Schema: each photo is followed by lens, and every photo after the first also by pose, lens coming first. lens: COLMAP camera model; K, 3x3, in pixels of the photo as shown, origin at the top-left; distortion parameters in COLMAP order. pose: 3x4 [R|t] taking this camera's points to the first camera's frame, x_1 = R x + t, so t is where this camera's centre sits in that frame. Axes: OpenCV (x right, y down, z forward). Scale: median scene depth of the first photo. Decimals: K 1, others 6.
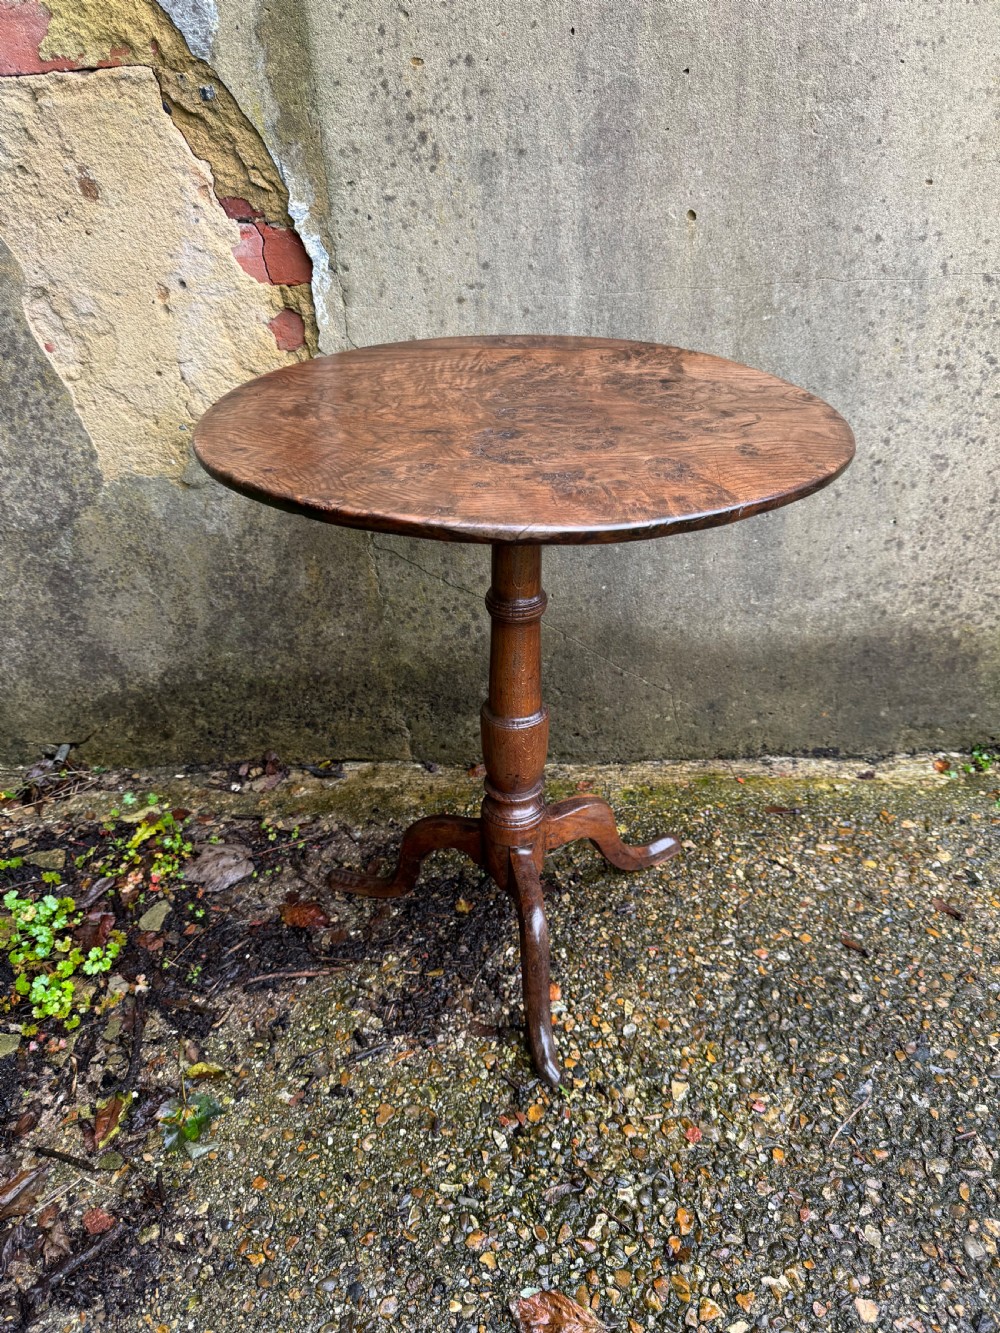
lens RADIAL K [[953.2, 0, 500.0], [0, 953.2, 666.5], [0, 0, 1]] dist [0.048823, -0.086217]
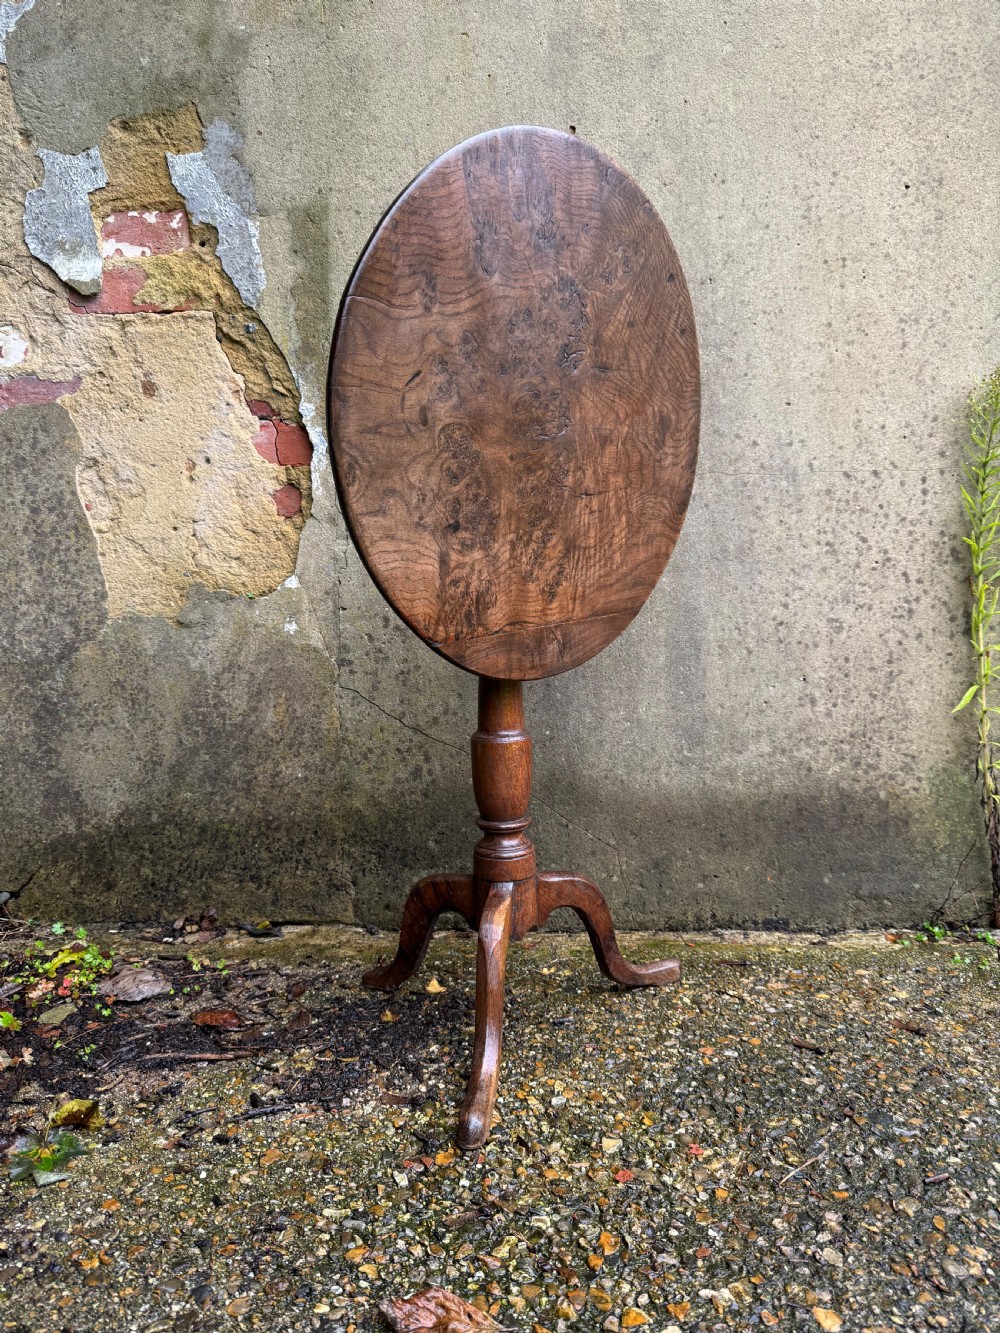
lens RADIAL K [[944.4, 0, 501.0], [0, 944.4, 668.3], [0, 0, 1]] dist [0.050999, -0.078231]
pose [[0.999417, 0.034088, -0.001803, 0.068959], [-0.030905, 0.881140, -0.471845, 0.442313], [-0.014496, 0.471625, 0.881680, 0.026709]]
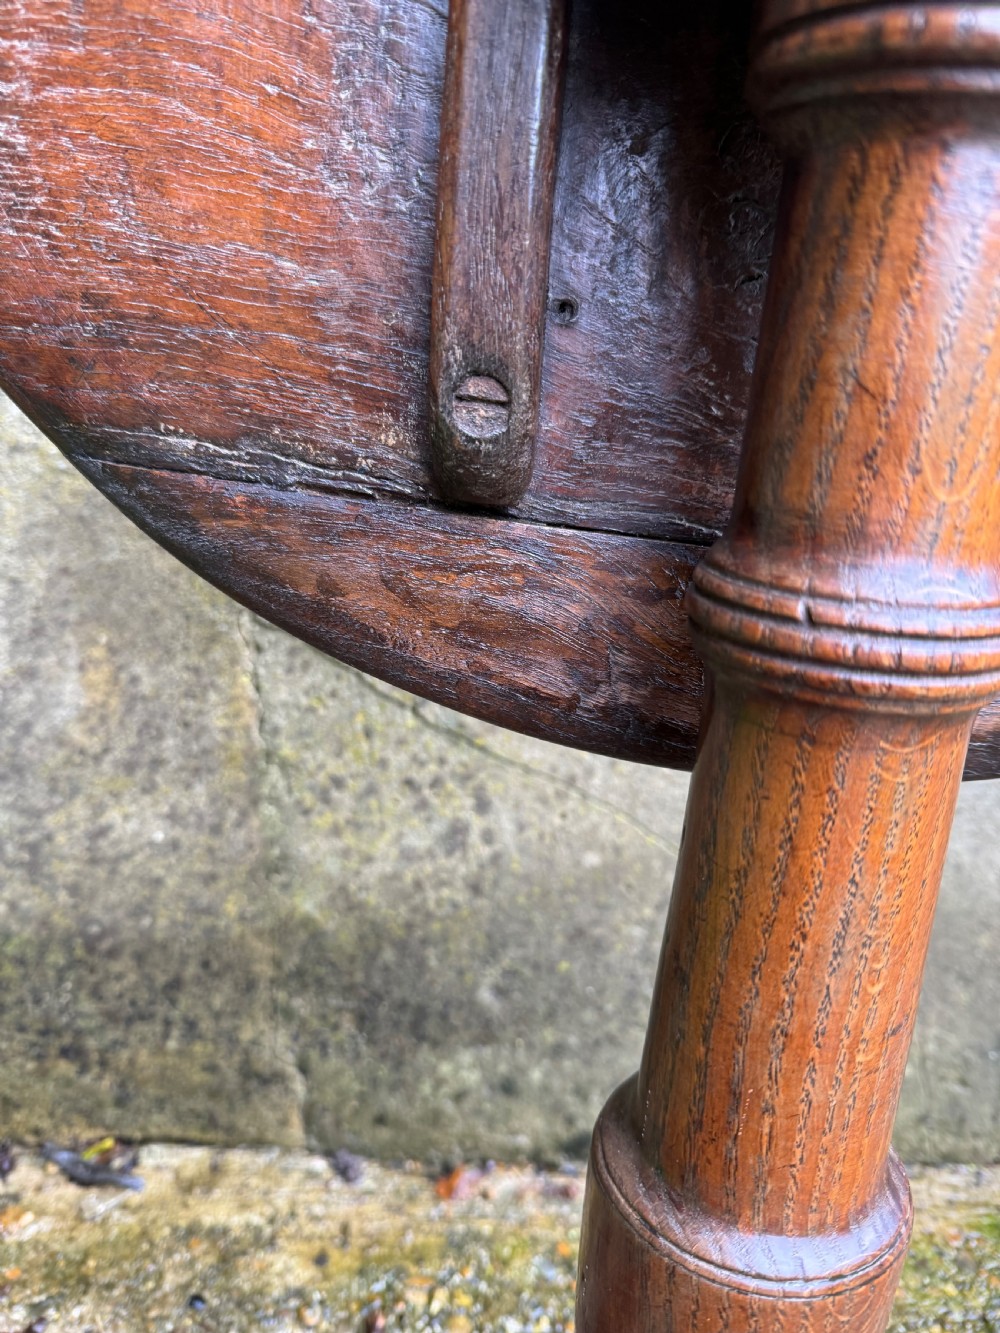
lens RADIAL K [[891.9, 0, 483.8], [0, 891.9, 665.7], [0, 0, 1]] dist [0.040542, -0.120215]
pose [[0.997384, 0.054804, 0.047135, -0.059679], [-0.040144, 0.962211, -0.269329, -0.007079], [-0.060114, 0.266732, 0.961894, 0.755931]]
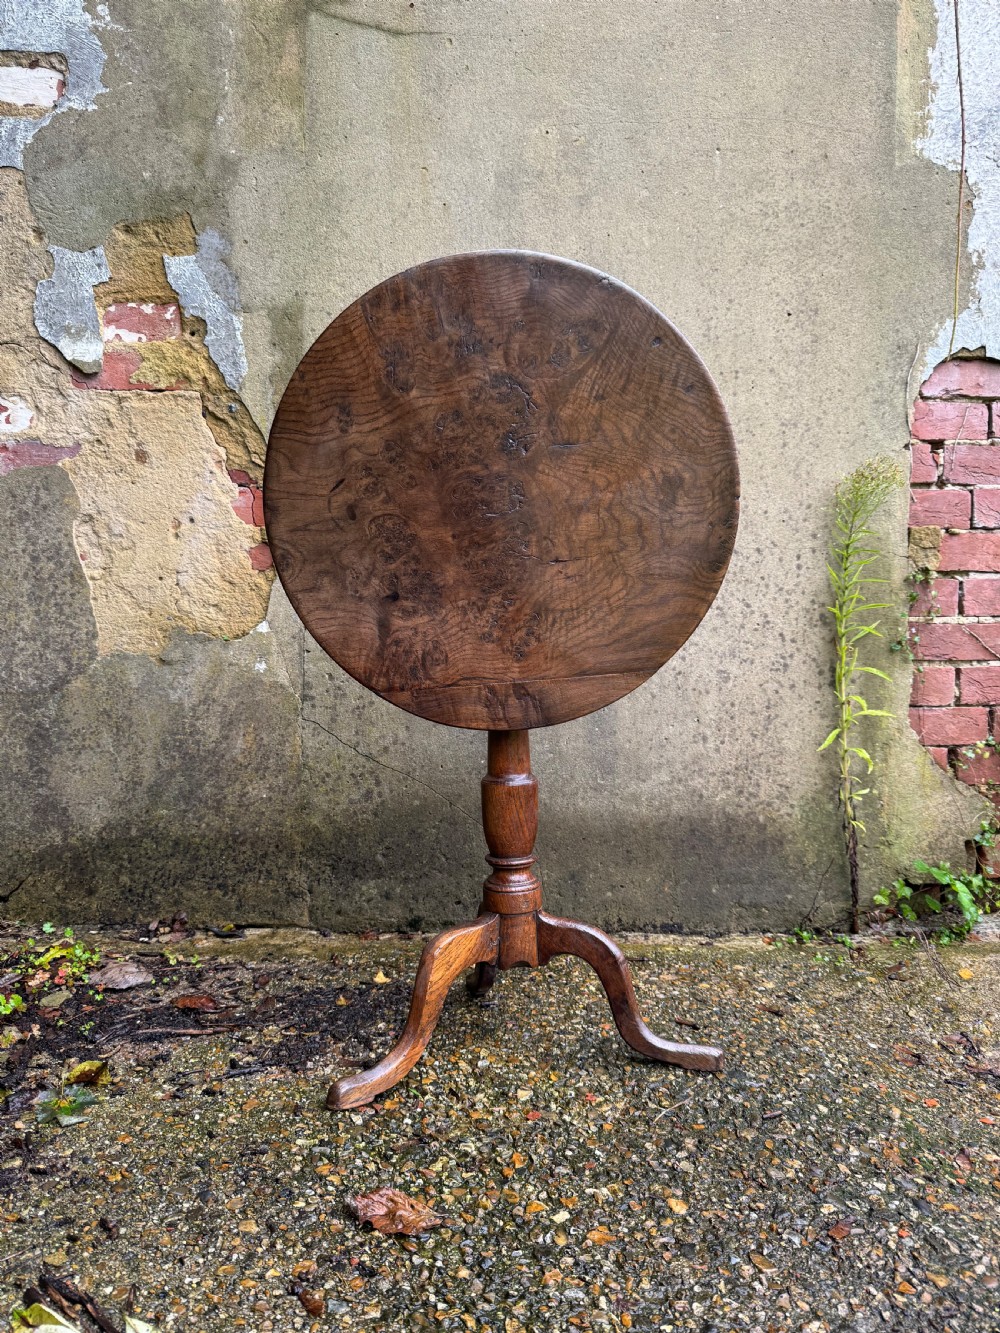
lens RADIAL K [[935.5, 0, 500.0], [0, 935.5, 666.5], [0, 0, 1]] dist [0.126152, -0.256014]
pose [[0.996424, 0.057135, 0.062249, 0.059533], [-0.018813, 0.868244, -0.495780, 0.521975], [-0.082374, 0.492836, 0.866214, -0.176535]]
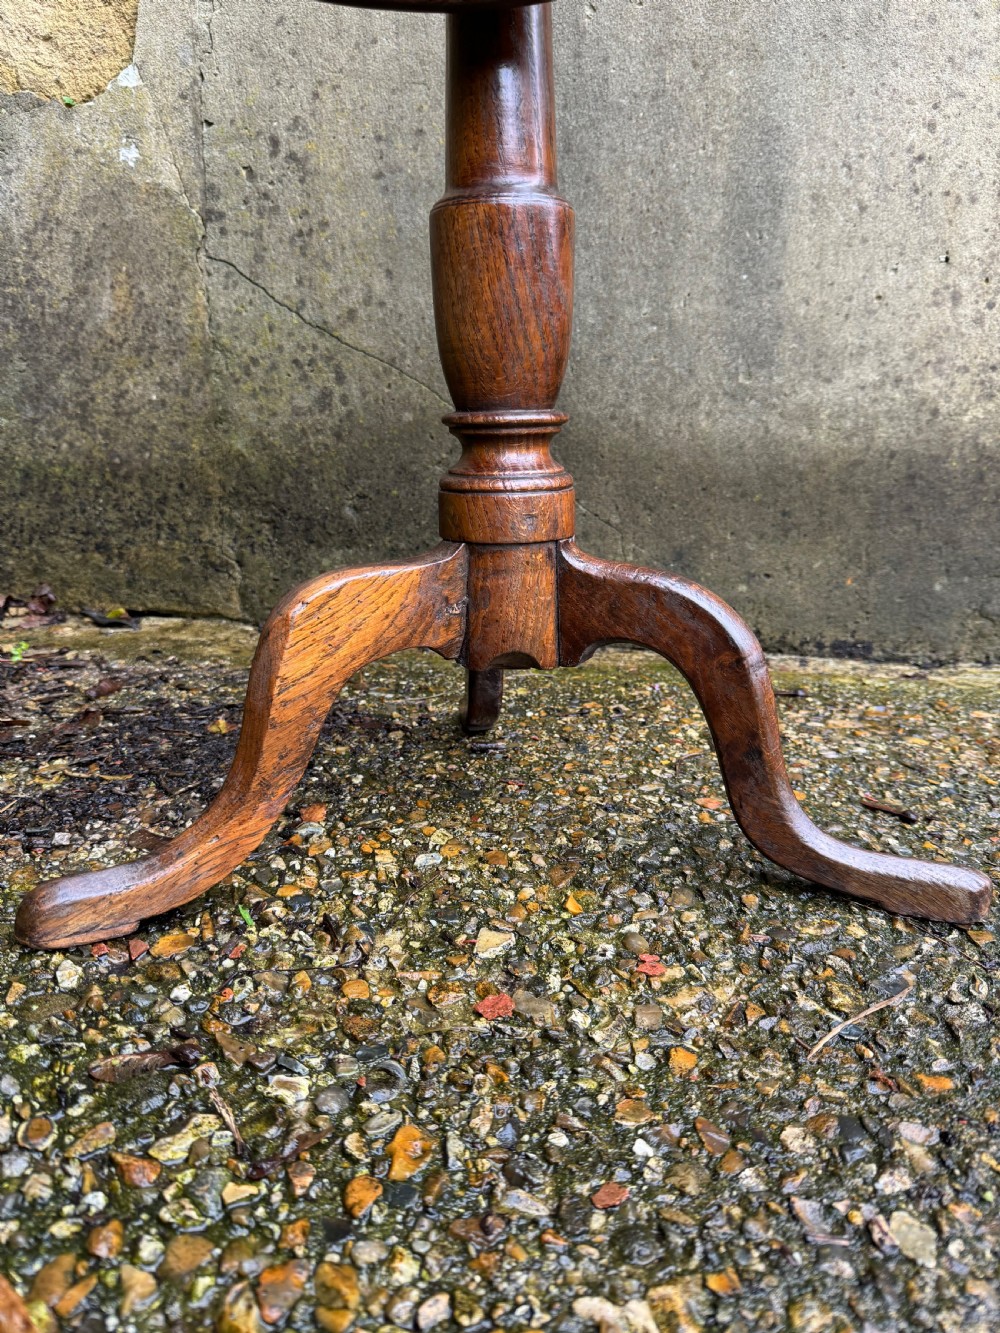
lens RADIAL K [[953.2, 0, 500.0], [0, 953.2, 666.5], [0, 0, 1]] dist [0.048823, -0.086217]
pose [[0.993712, 0.088156, -0.069026, 0.198031], [-0.103594, 0.957801, -0.268113, 0.409902], [0.042477, 0.273578, 0.960911, 0.484759]]
